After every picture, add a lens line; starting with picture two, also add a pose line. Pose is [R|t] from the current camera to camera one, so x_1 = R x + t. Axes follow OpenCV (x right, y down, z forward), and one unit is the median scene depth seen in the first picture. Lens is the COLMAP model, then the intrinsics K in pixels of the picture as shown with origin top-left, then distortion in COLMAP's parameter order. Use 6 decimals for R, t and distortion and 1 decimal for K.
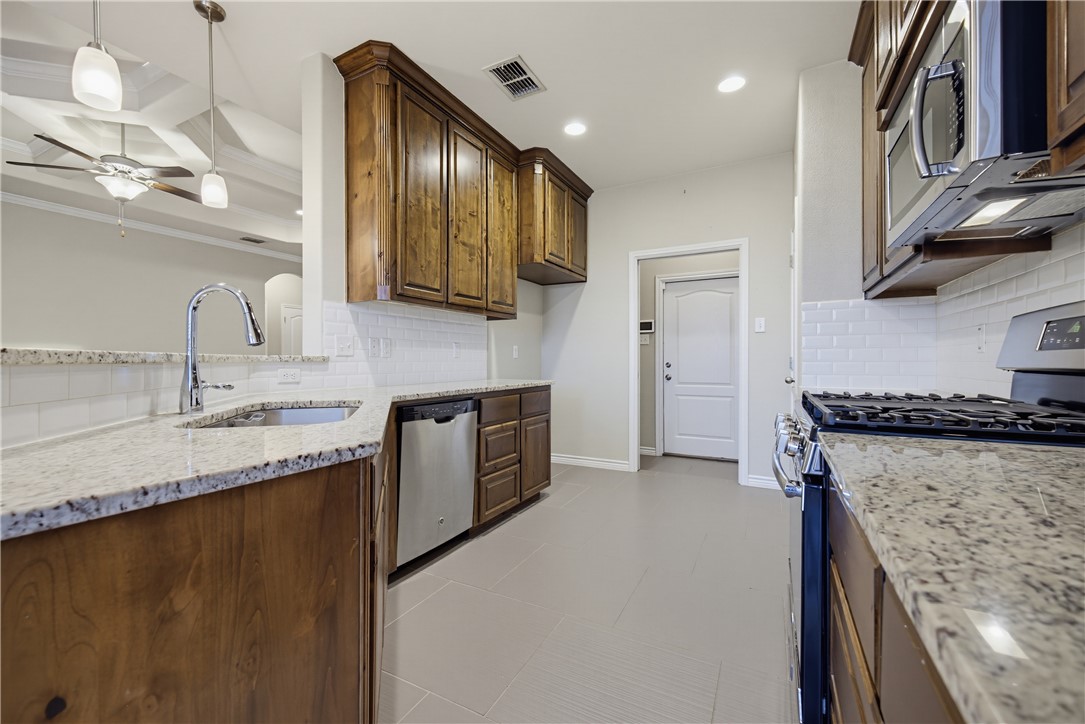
lens RADIAL K [[431.4, 0, 548.5], [0, 431.4, 362.0], [0, 0, 1]] dist [0.013465, 0.000149]
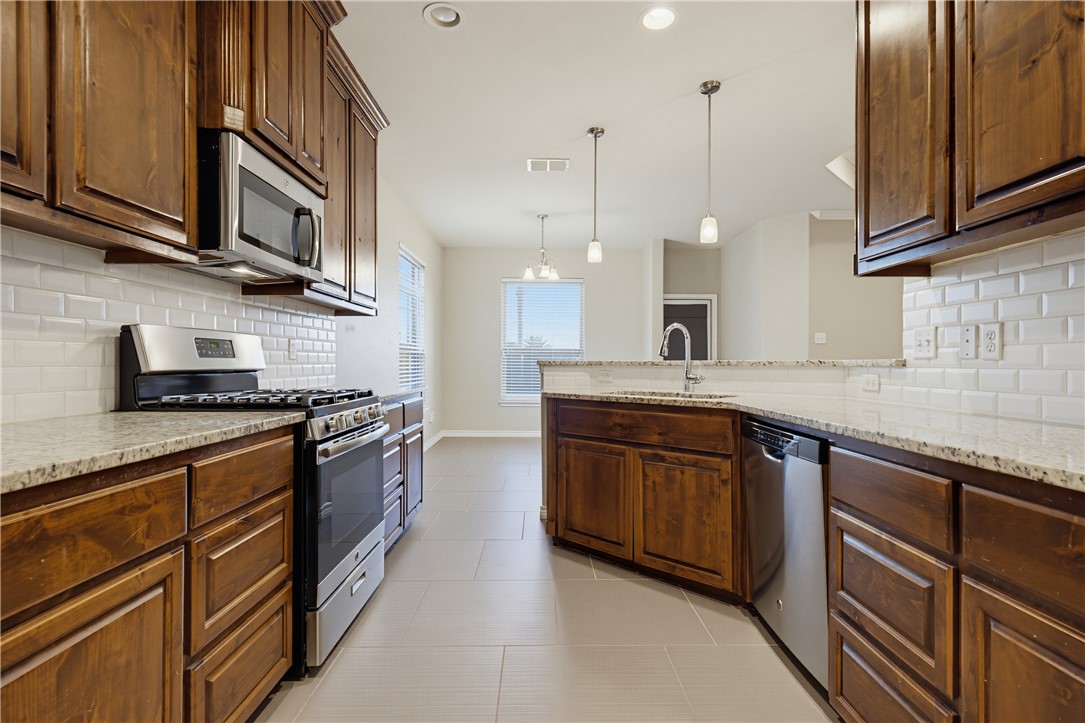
lens RADIAL K [[554.9, 0, 541.5], [0, 554.9, 363.2], [0, 0, 1]] dist [0.000725, -0.000048]
pose [[-0.886256, -0.000539, -0.463196, 0.388029], [-0.002273, 0.999992, 0.003187, -0.006740], [0.463190, 0.003877, -0.886250, 1.298439]]
